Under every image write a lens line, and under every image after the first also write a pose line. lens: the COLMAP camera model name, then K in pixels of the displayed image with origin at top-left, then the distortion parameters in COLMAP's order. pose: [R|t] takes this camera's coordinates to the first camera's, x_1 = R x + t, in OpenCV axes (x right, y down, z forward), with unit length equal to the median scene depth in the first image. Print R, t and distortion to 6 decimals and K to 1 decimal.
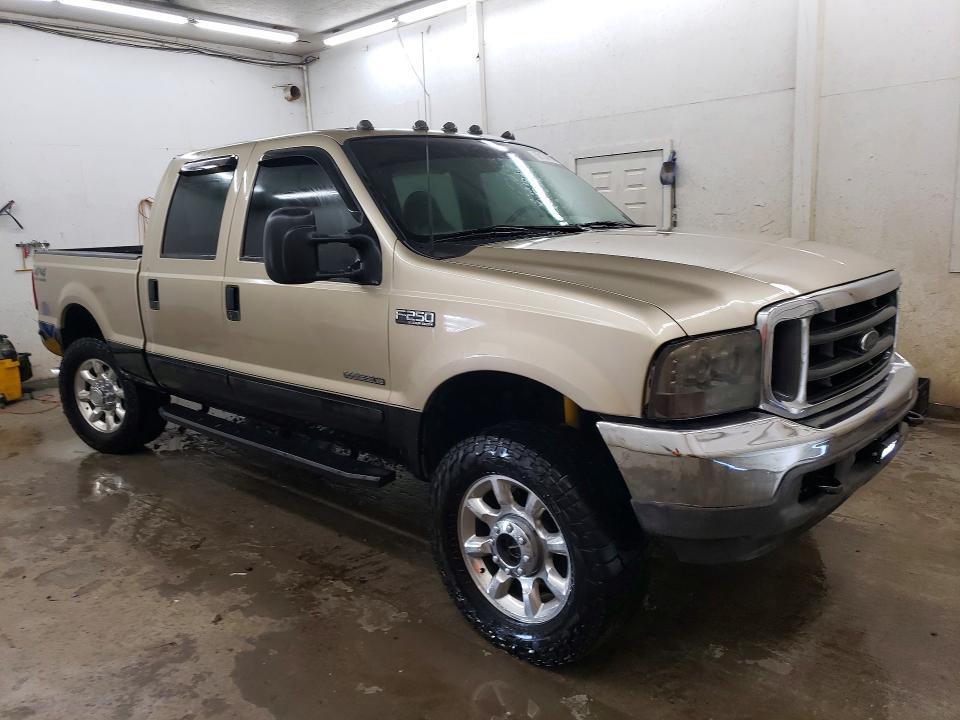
lens RADIAL K [[809.1, 0, 480.0], [0, 809.1, 360.0], [0, 0, 1]] dist [0.058352, -0.004167]
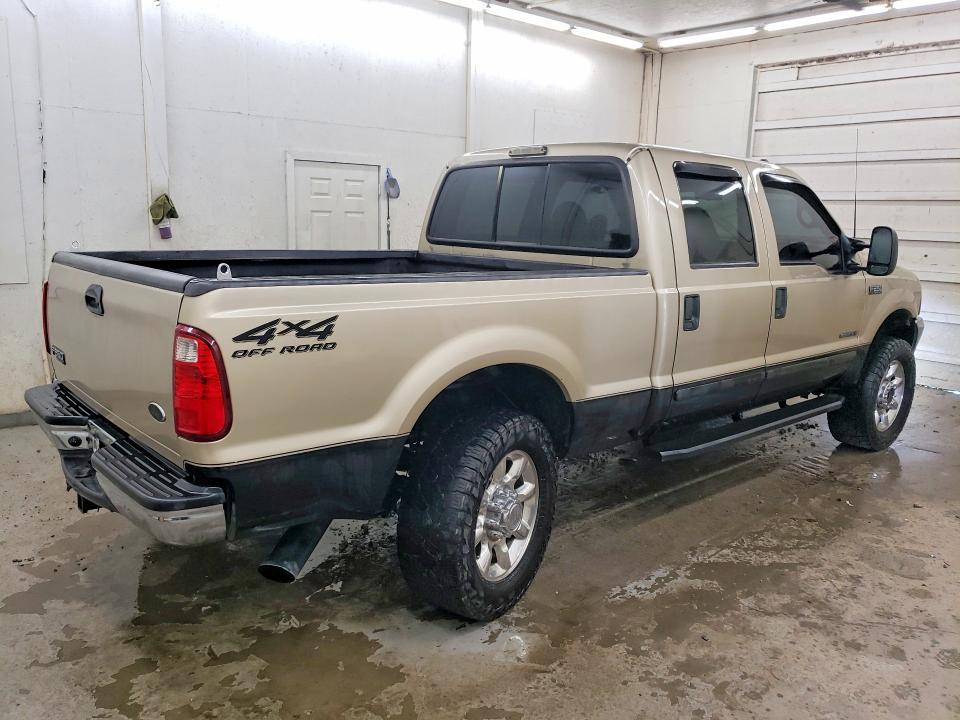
lens RADIAL K [[764.4, 0, 480.0], [0, 764.4, 360.0], [0, 0, 1]] dist [0.037325, 0.007390]
pose [[0.044869, -0.151156, 0.987491, -1.299762], [0.150808, 0.978183, 0.142879, -0.194529], [-0.987544, 0.142511, 0.066686, 1.269931]]
